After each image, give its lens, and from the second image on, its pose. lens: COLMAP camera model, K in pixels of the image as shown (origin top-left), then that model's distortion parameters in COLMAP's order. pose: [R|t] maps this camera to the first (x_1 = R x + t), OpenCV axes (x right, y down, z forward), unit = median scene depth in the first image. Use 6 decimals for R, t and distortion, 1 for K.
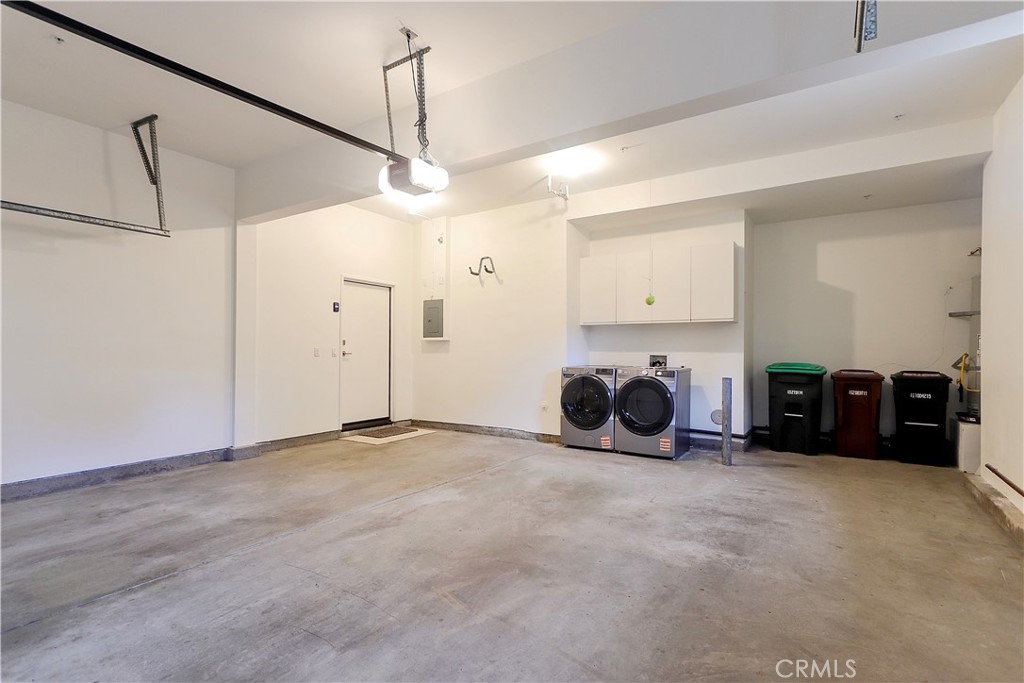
lens RADIAL K [[484.0, 0, 512.9], [0, 484.0, 346.6], [0, 0, 1]] dist [-0.003463, 0.000058]
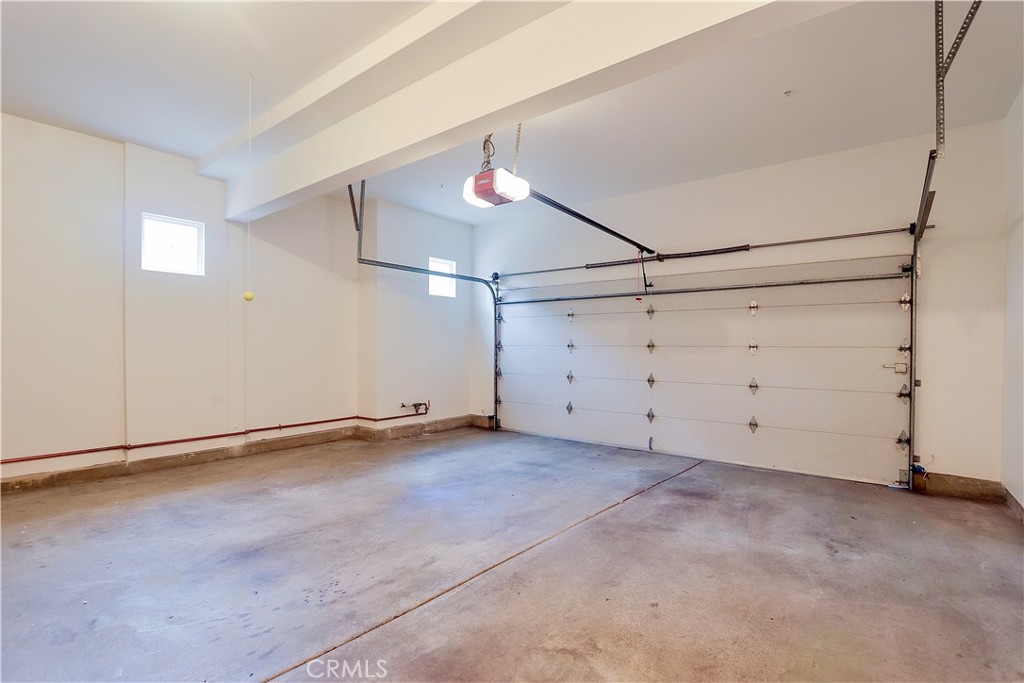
lens RADIAL K [[484.0, 0, 512.9], [0, 484.0, 346.6], [0, 0, 1]] dist [-0.003463, 0.000058]
pose [[-0.995896, -0.011644, 0.089755, -0.337555], [-0.011911, 0.999926, -0.002440, -0.003798], [-0.089720, -0.003499, -0.995961, 2.029732]]
